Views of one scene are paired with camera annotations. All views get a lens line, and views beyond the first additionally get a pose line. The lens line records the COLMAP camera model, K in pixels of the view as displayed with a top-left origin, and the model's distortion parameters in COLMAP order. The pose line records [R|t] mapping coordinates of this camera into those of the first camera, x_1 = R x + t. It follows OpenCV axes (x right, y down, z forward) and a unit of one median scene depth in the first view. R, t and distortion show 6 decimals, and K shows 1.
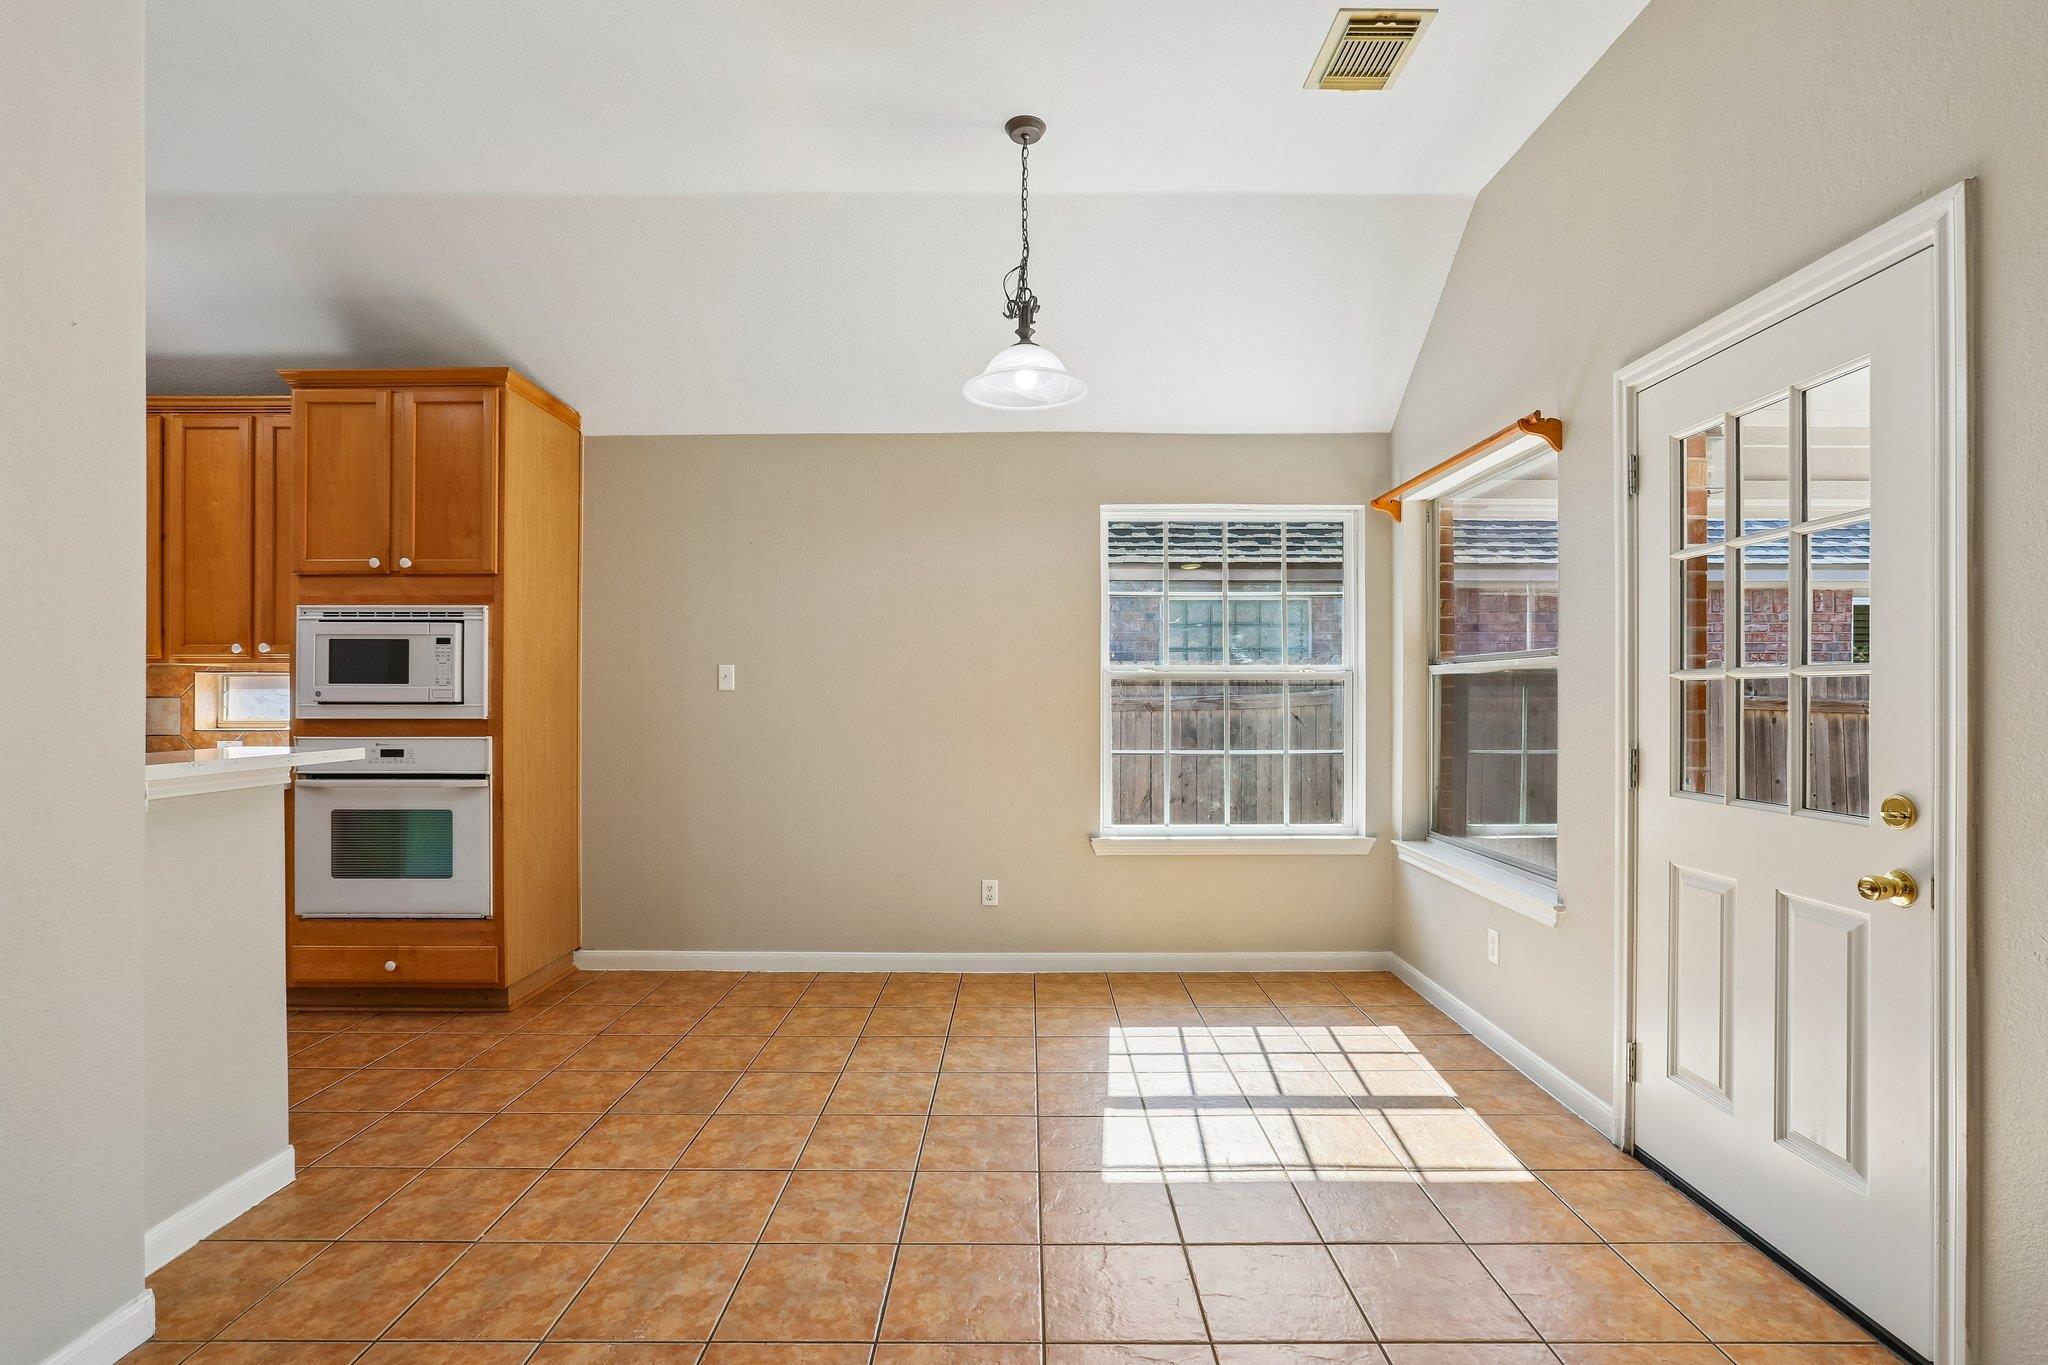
lens RADIAL K [[914.6, 0, 1027.3], [0, 914.6, 696.8], [0, 0, 1]] dist [-0.011632, 0.000322]
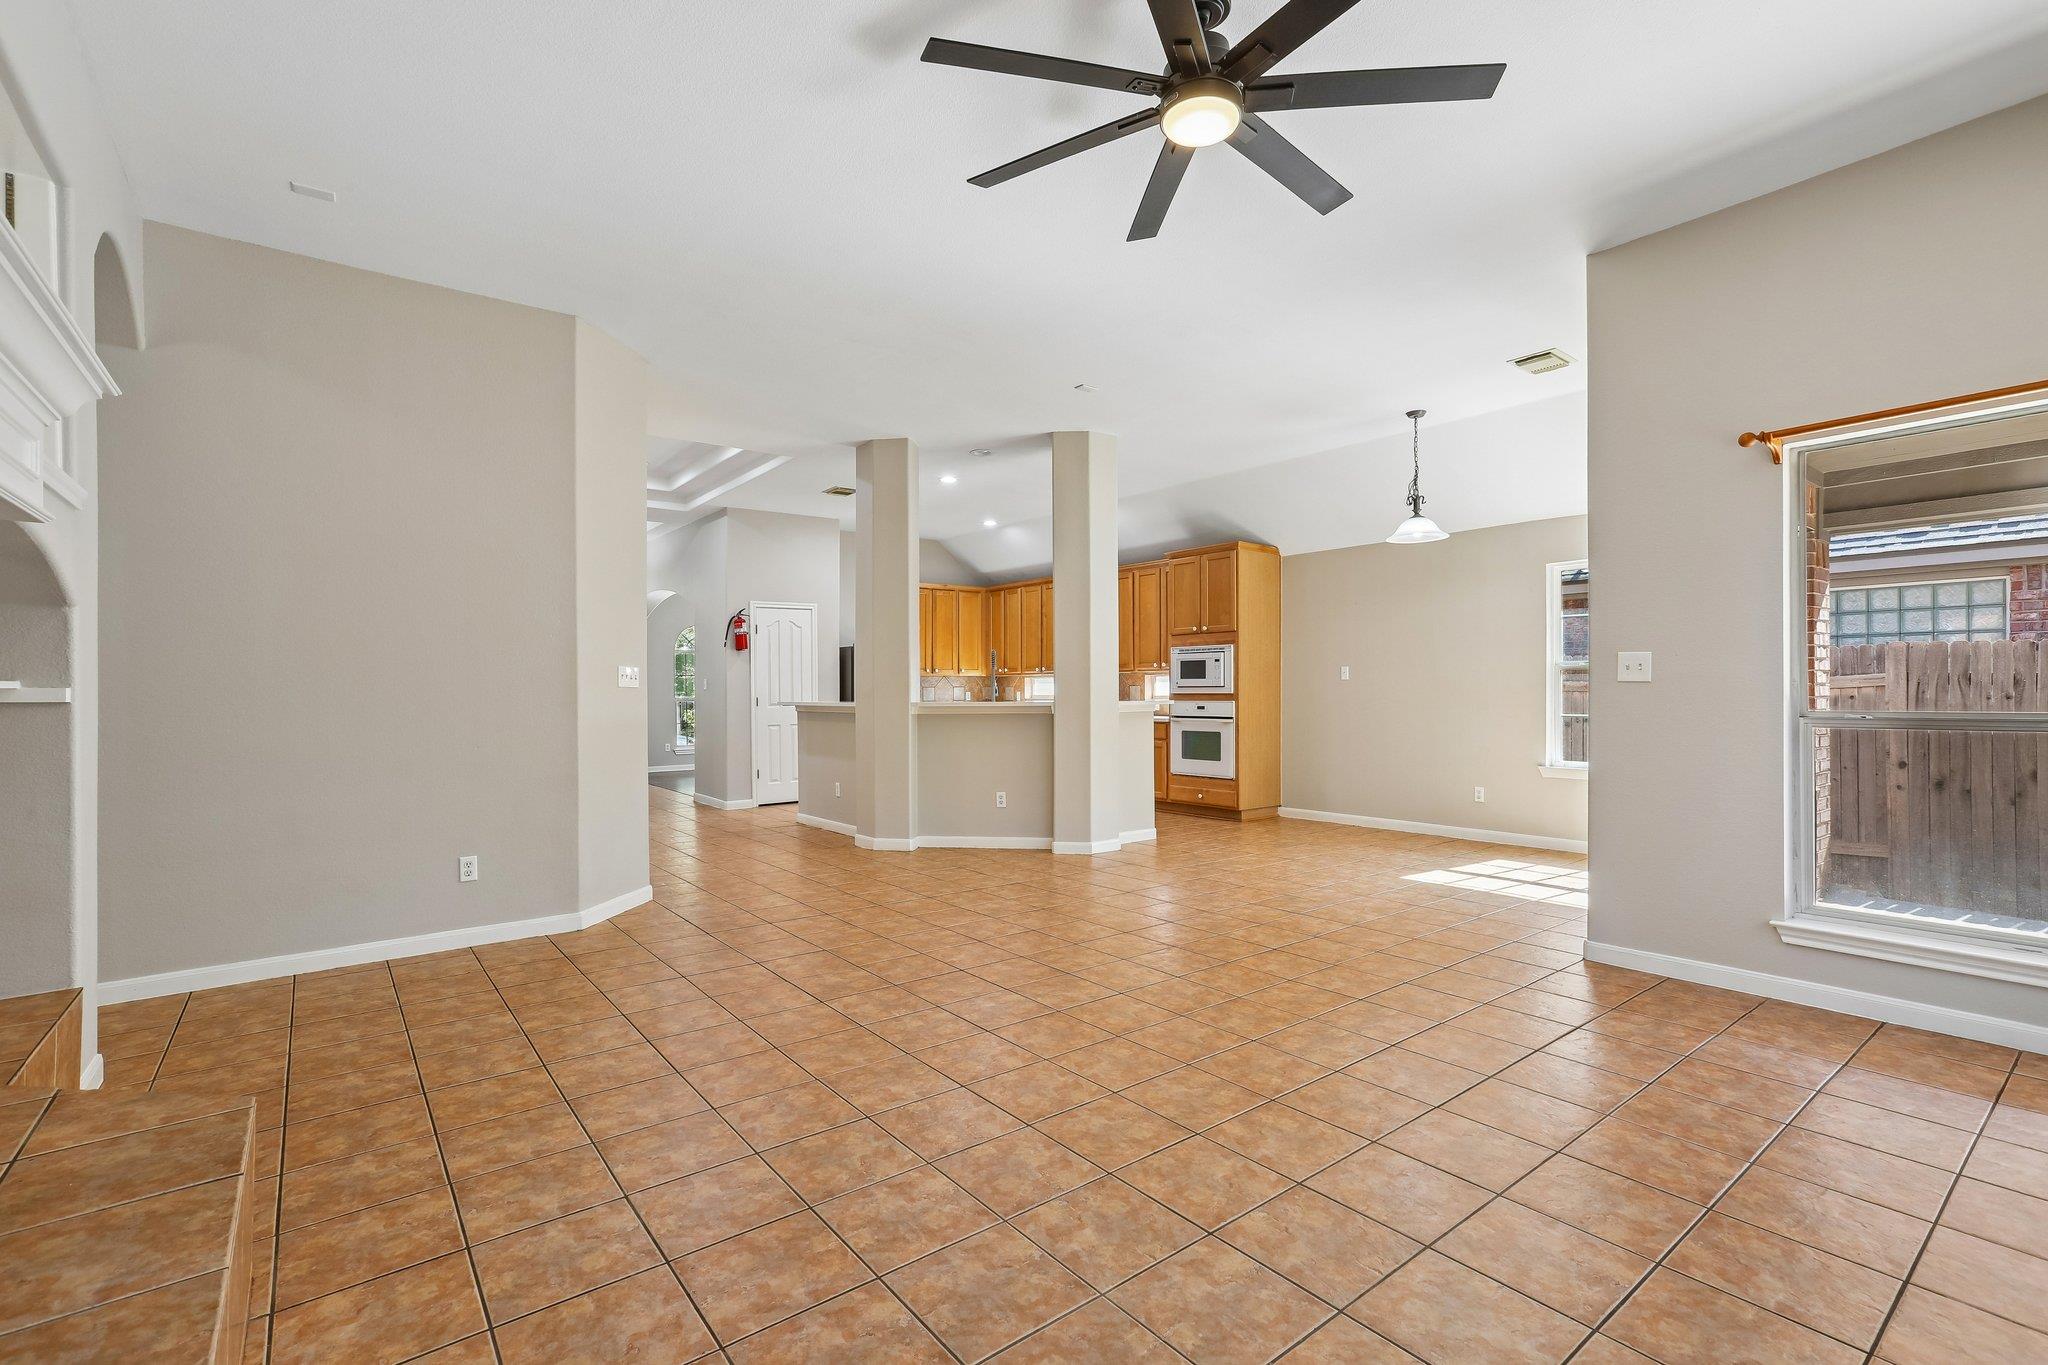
lens RADIAL K [[914.6, 0, 1023.2], [0, 914.6, 686.4], [0, 0, 1]] dist [-0.011632, 0.000322]
pose [[0.607847, -0.001667, -0.794053, 0.929188], [0.004242, 0.999990, 0.001147, 0.001268], [0.794043, -0.004066, 0.607848, -0.836922]]
